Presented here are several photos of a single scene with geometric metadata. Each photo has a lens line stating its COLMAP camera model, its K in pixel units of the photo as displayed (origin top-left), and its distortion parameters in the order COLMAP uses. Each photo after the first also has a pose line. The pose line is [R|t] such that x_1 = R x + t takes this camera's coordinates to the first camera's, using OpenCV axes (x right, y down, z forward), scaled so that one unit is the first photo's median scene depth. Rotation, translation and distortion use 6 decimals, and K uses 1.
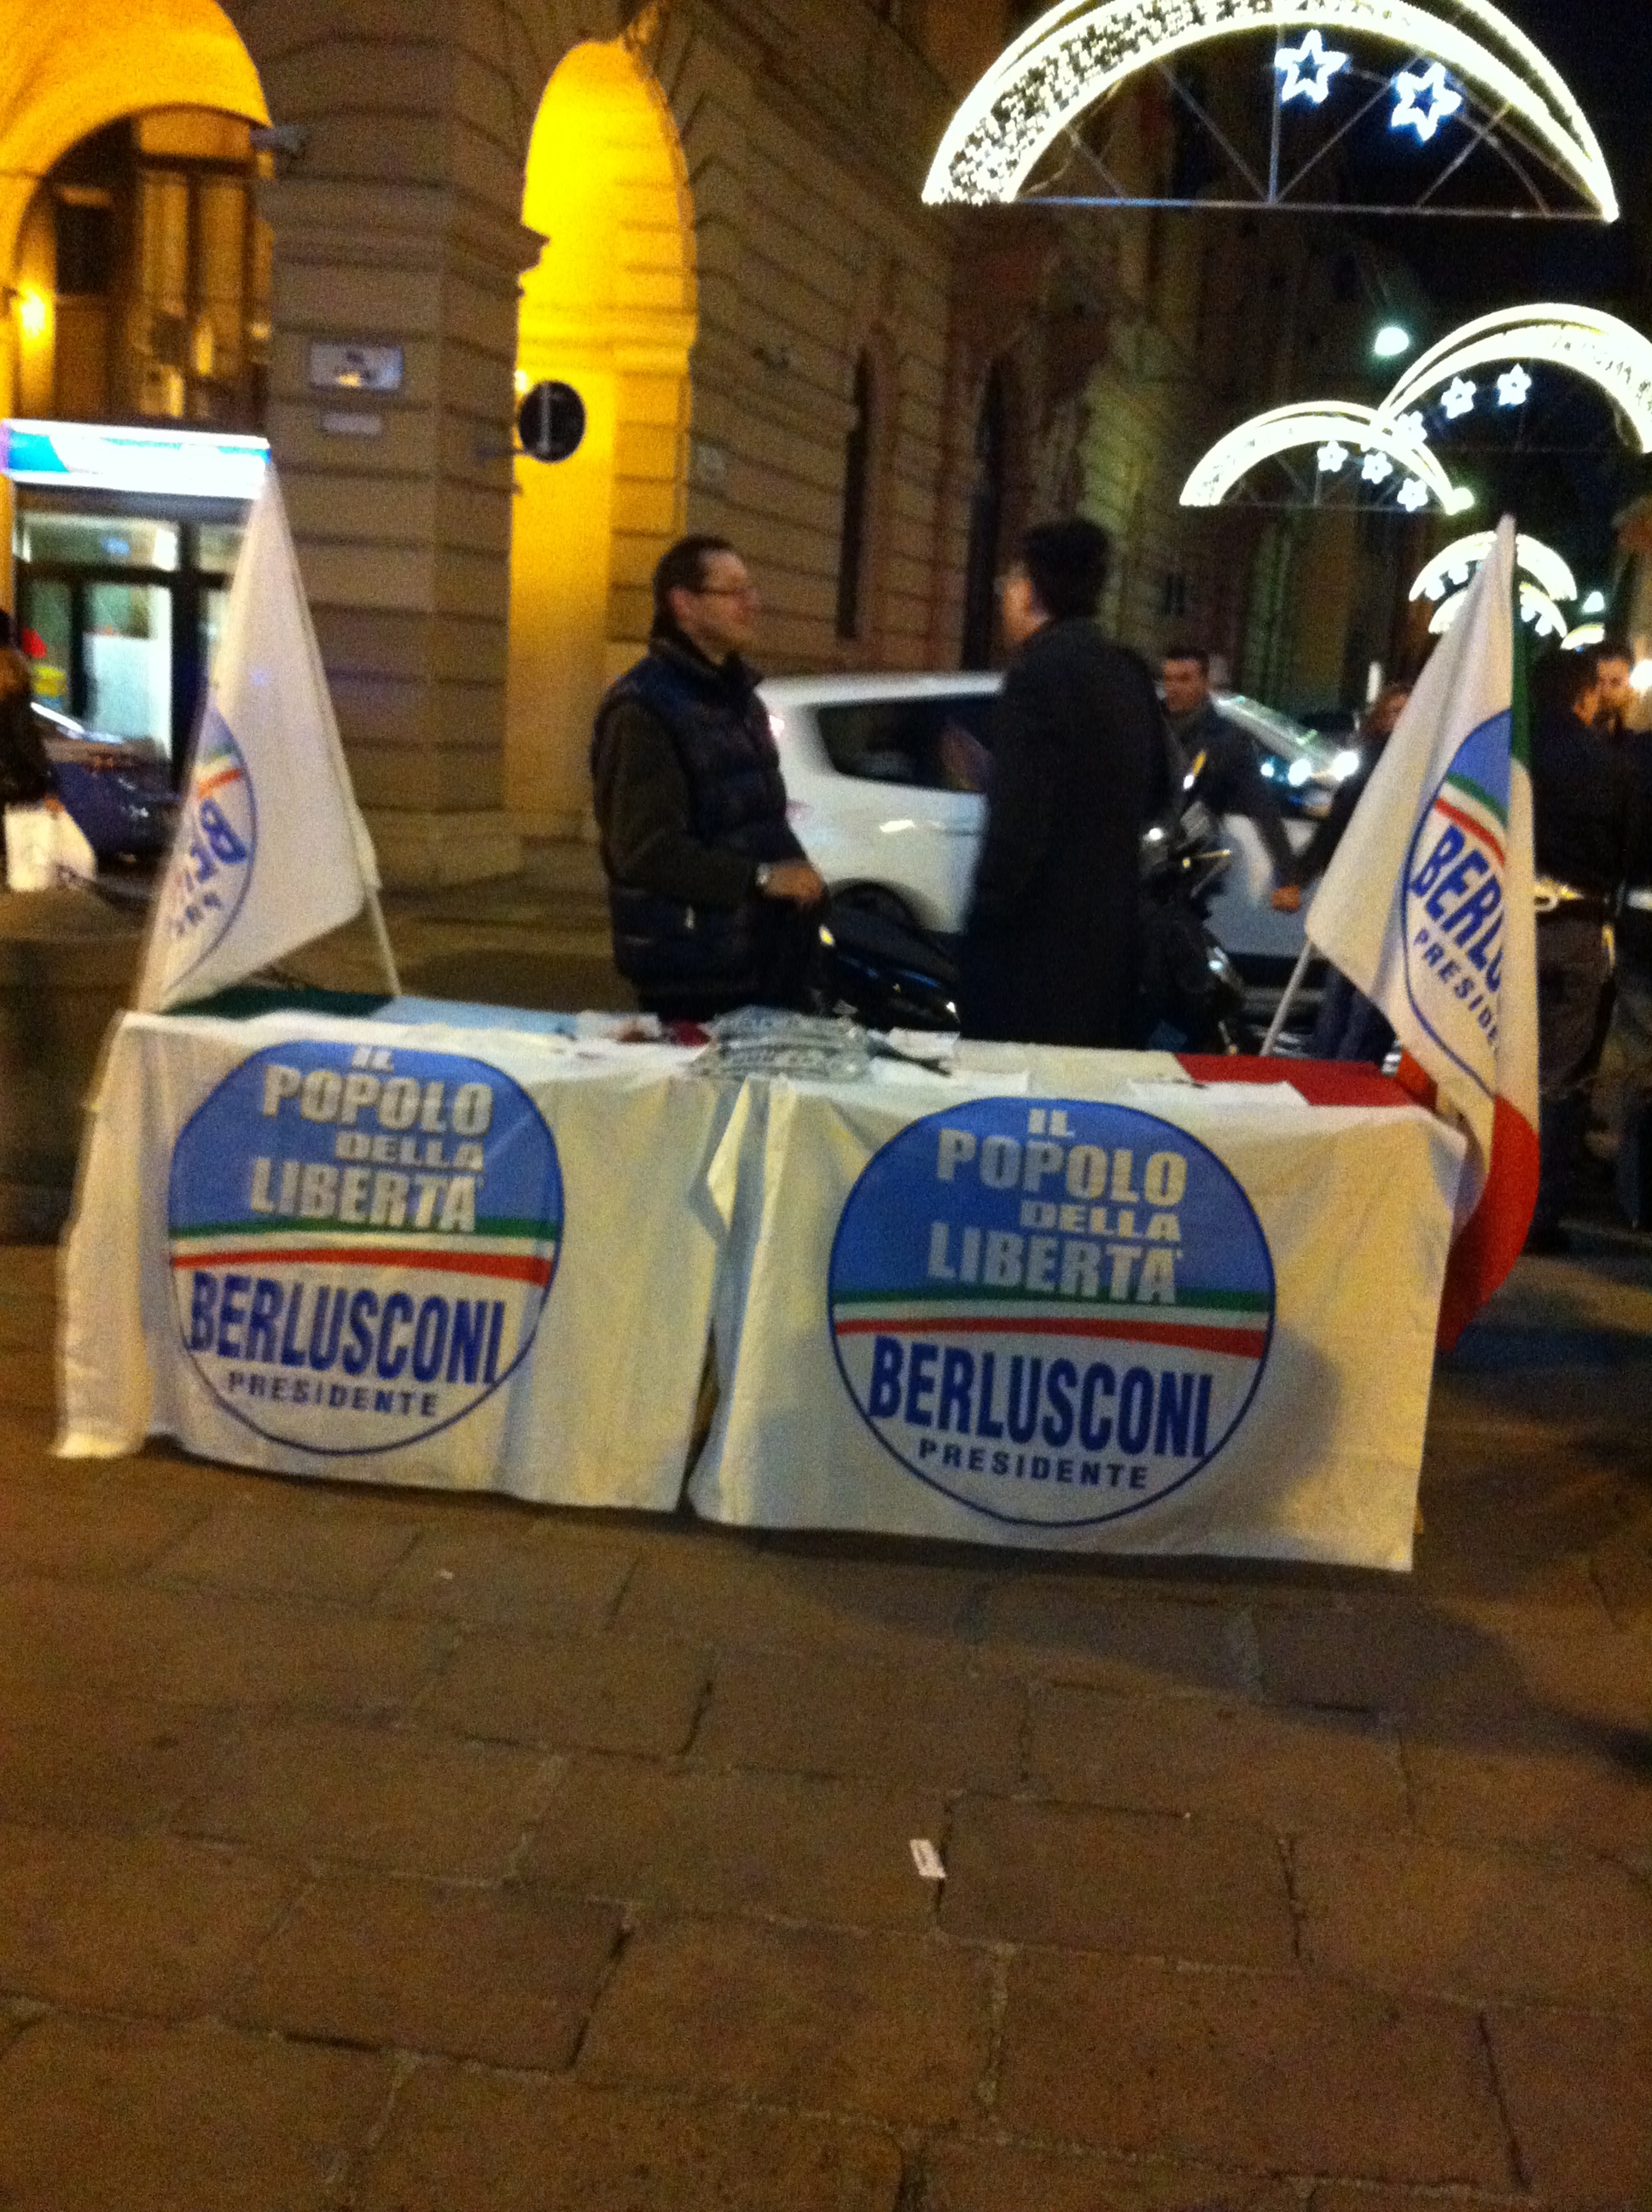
lens RADIAL K [[2236.0, 0, 832.6], [0, 2236.0, 1102.4], [0, 0, 1]] dist [0.058951, 0.000000]
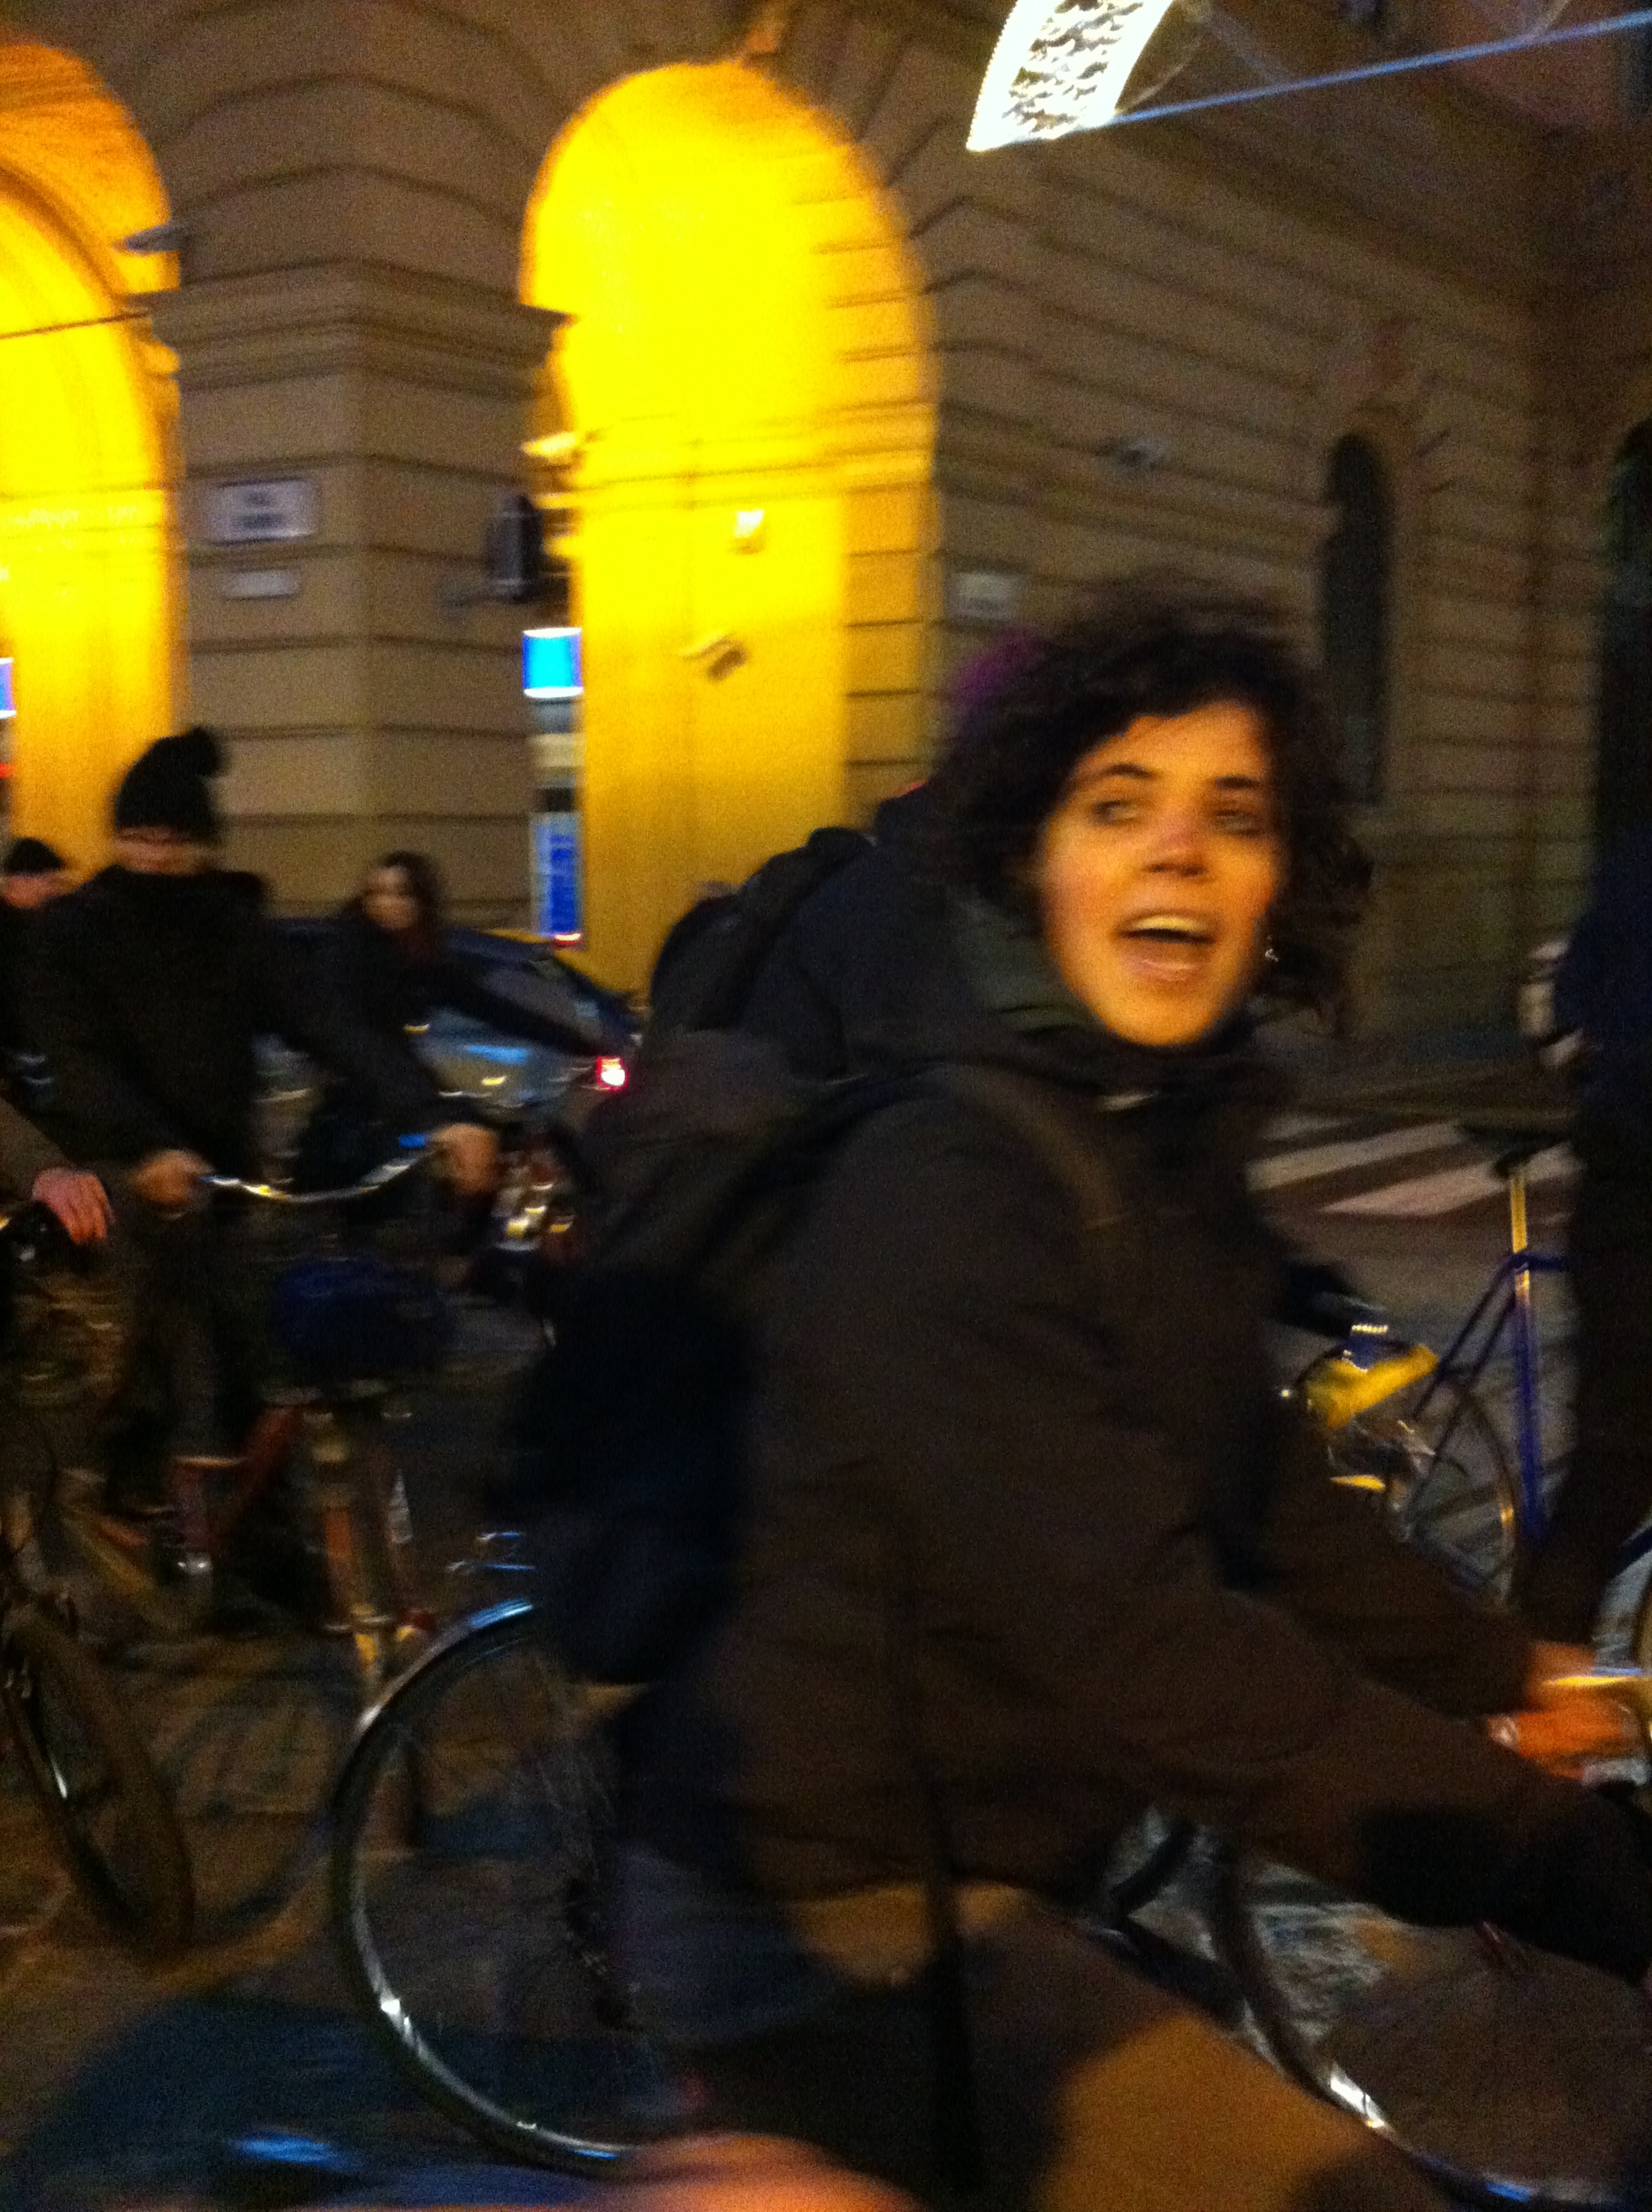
lens RADIAL K [[2236.0, 0, 822.1], [0, 2236.0, 1115.4], [0, 0, 1]] dist [0.058951, 0.000000]
pose [[0.900971, -0.020892, -0.433376, 0.265717], [-0.017160, 0.996343, -0.083706, -0.055904], [0.433540, 0.082853, 0.897317, 0.380963]]
